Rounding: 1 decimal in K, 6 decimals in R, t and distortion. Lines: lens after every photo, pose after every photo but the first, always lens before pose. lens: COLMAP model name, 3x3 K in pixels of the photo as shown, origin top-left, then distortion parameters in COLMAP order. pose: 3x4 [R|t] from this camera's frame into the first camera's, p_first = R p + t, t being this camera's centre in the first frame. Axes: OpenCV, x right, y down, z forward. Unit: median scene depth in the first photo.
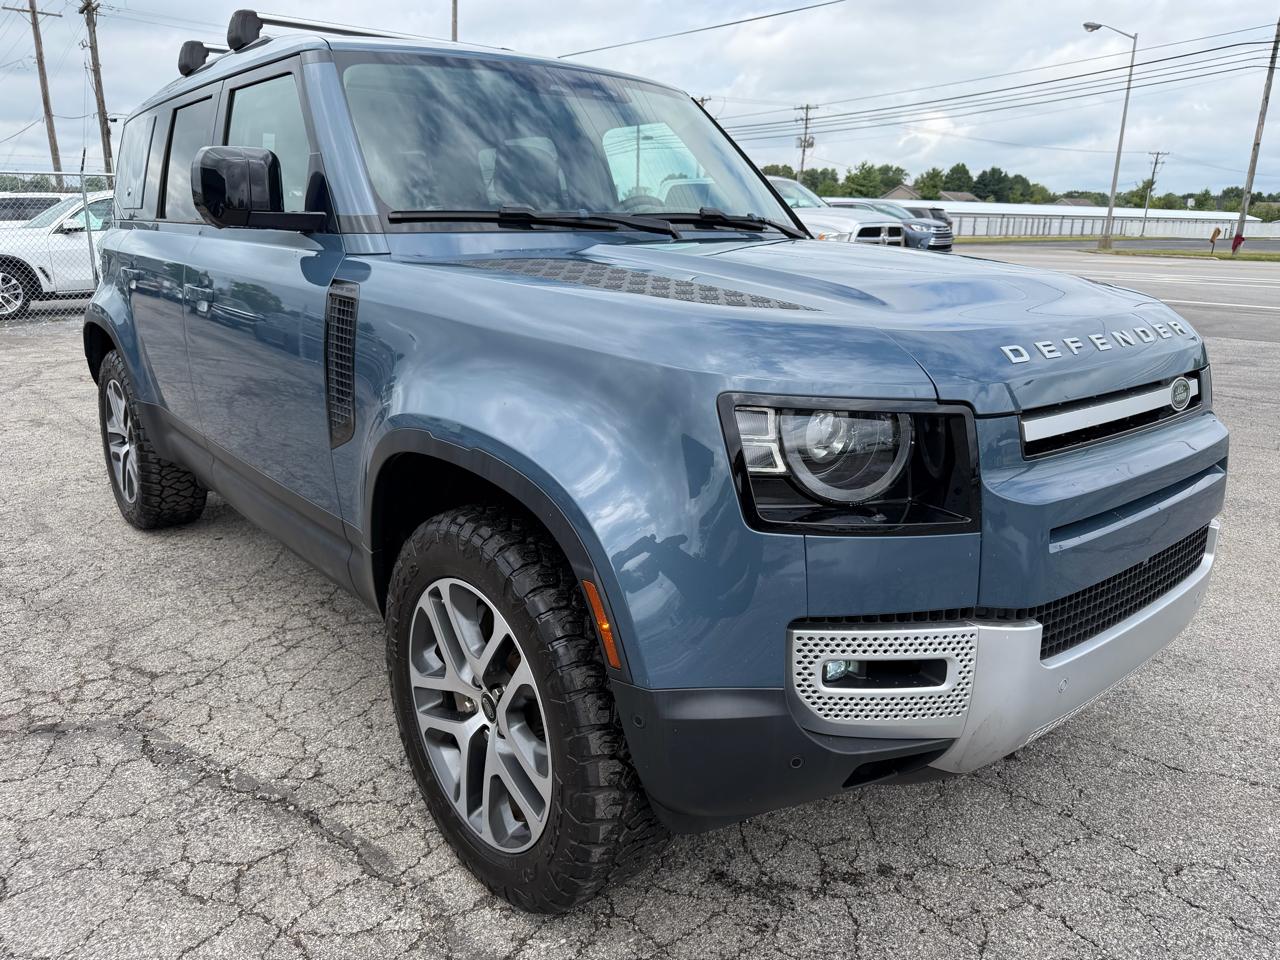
lens RADIAL K [[917.7, 0, 713.1], [0, 917.7, 445.6], [0, 0, 1]] dist [-0.012944, -0.002194]
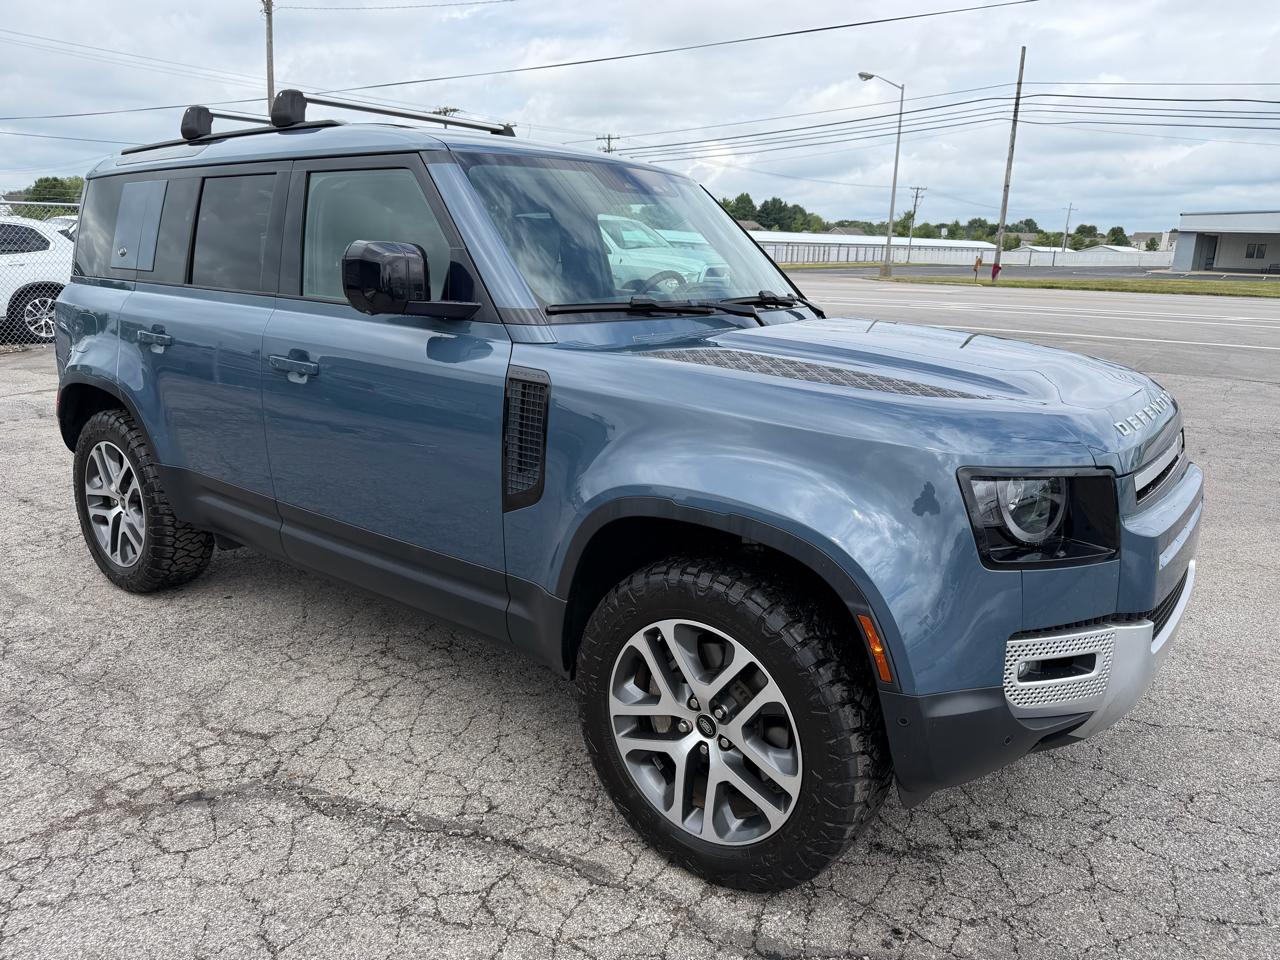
lens RADIAL K [[899.8, 0, 695.5], [0, 899.8, 432.7], [0, 0, 1]] dist [0.003442, -0.023067]
pose [[0.976566, -0.030884, 0.212992, -0.466559], [0.037371, 0.998950, -0.026496, -0.063811], [-0.211950, 0.033835, 0.976695, -0.150843]]
